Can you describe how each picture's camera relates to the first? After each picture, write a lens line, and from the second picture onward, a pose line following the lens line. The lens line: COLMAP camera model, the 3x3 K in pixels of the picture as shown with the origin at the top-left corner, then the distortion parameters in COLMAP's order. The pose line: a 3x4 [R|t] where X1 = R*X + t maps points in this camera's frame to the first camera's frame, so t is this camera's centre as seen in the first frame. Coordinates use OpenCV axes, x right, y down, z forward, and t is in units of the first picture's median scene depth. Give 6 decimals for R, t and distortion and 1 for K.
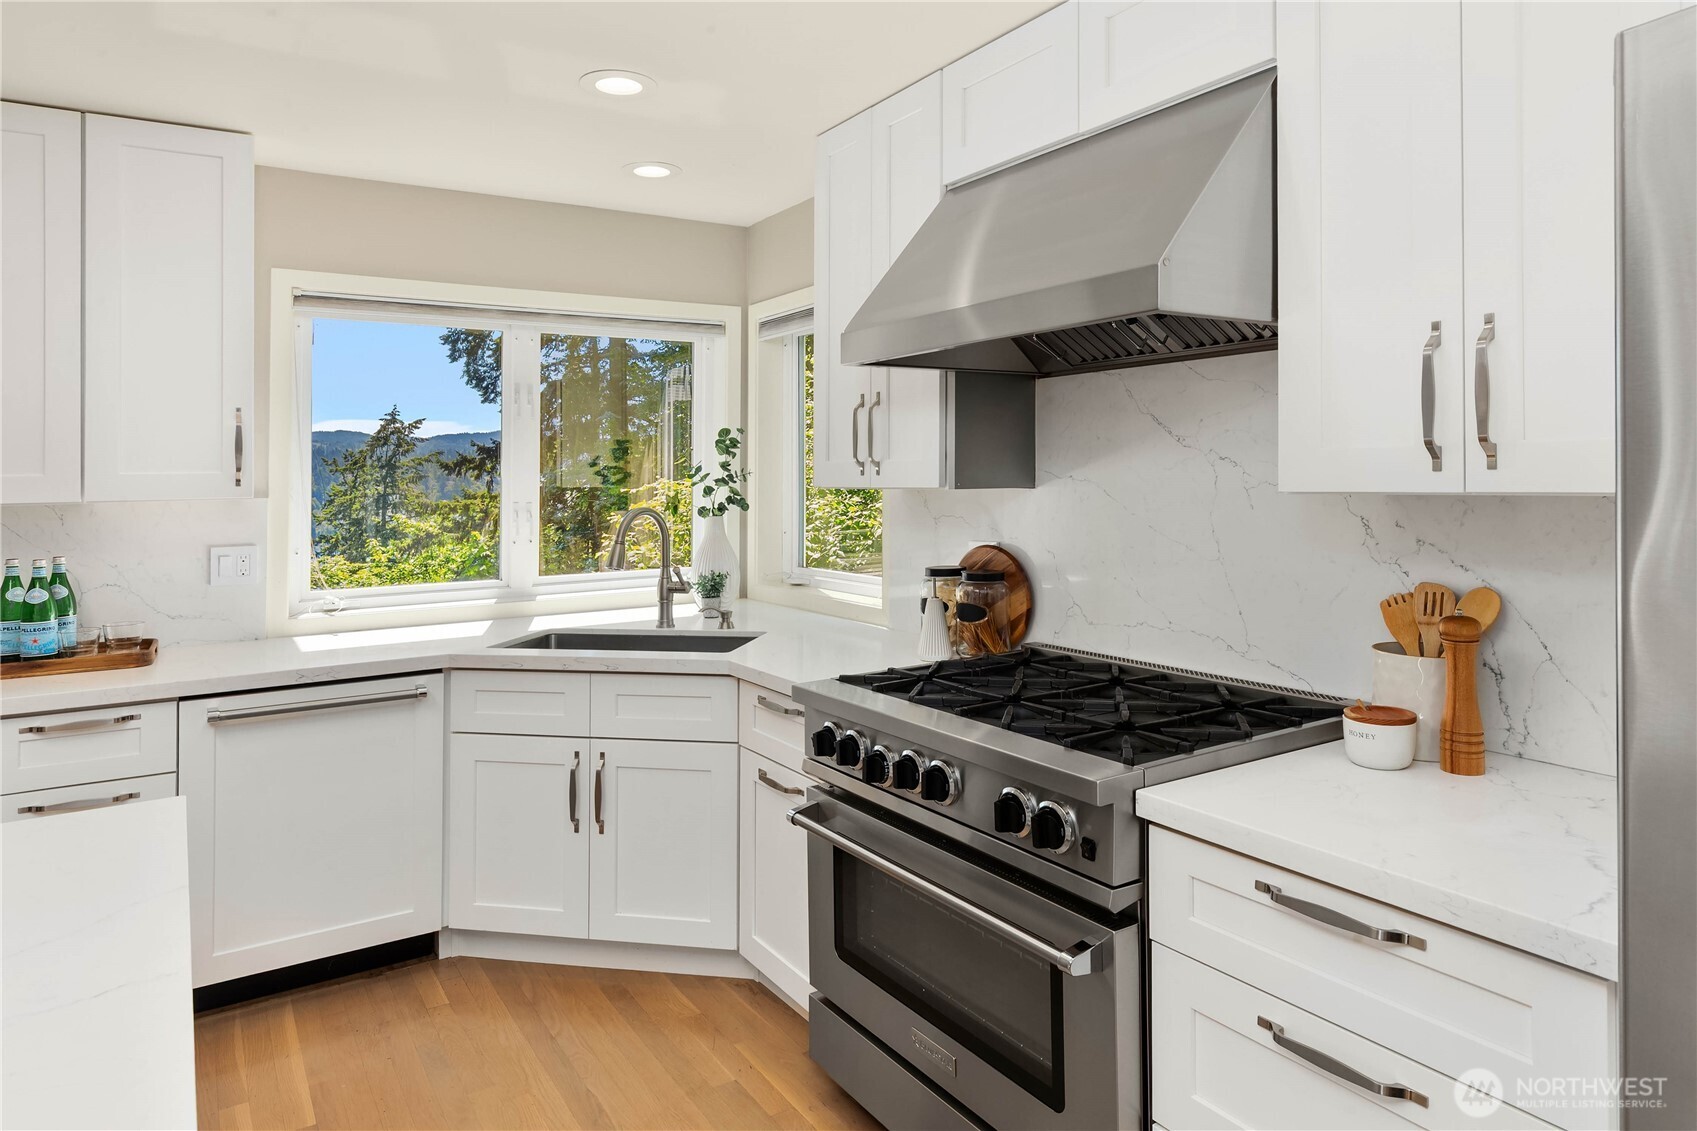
lens RADIAL K [[1028.6, 0, 850.9], [0, 1028.6, 466.1], [0, 0, 1]] dist [0.002726, -0.000195]
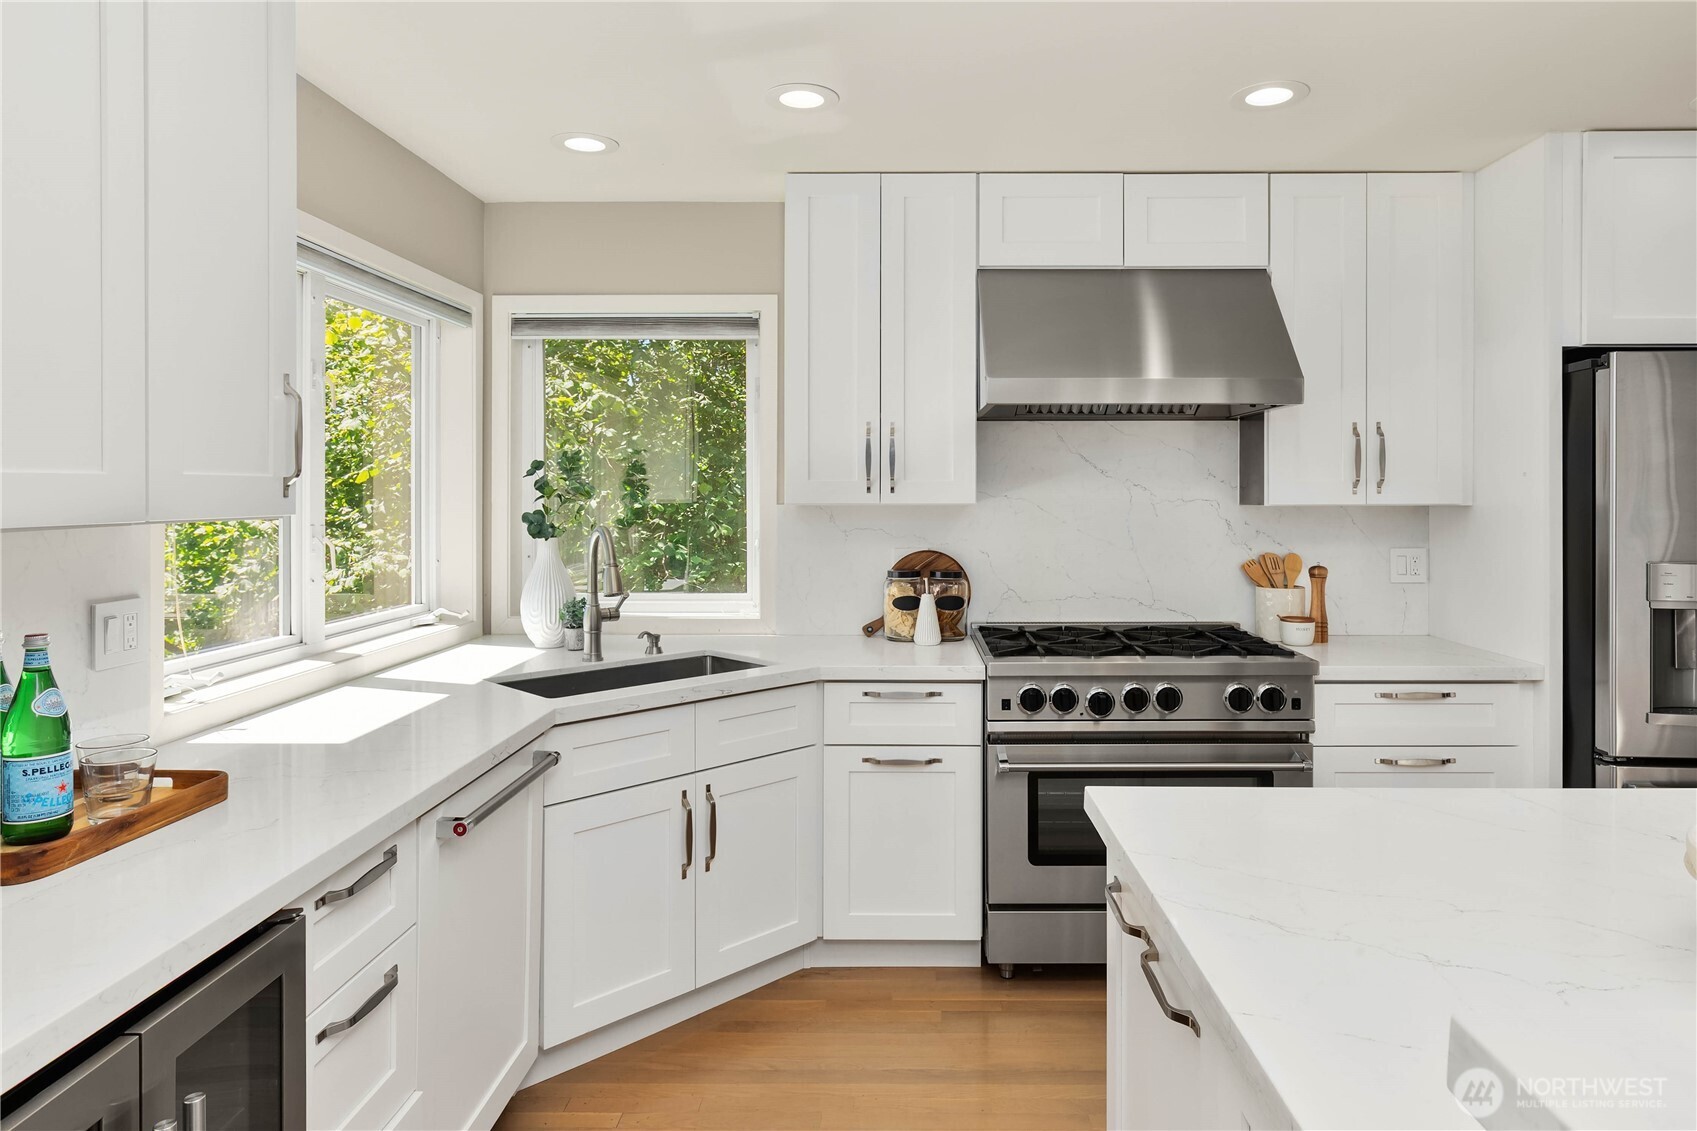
lens RADIAL K [[1126.9, 0, 844.7], [0, 1126.9, 494.5], [0, 0, 1]] dist [-0.004610, -0.000646]
pose [[0.540786, 0.013251, 0.841056, -1.072219], [-0.013978, 0.999879, -0.006766, 0.019957], [-0.841044, -0.008097, 0.540906, 0.352626]]
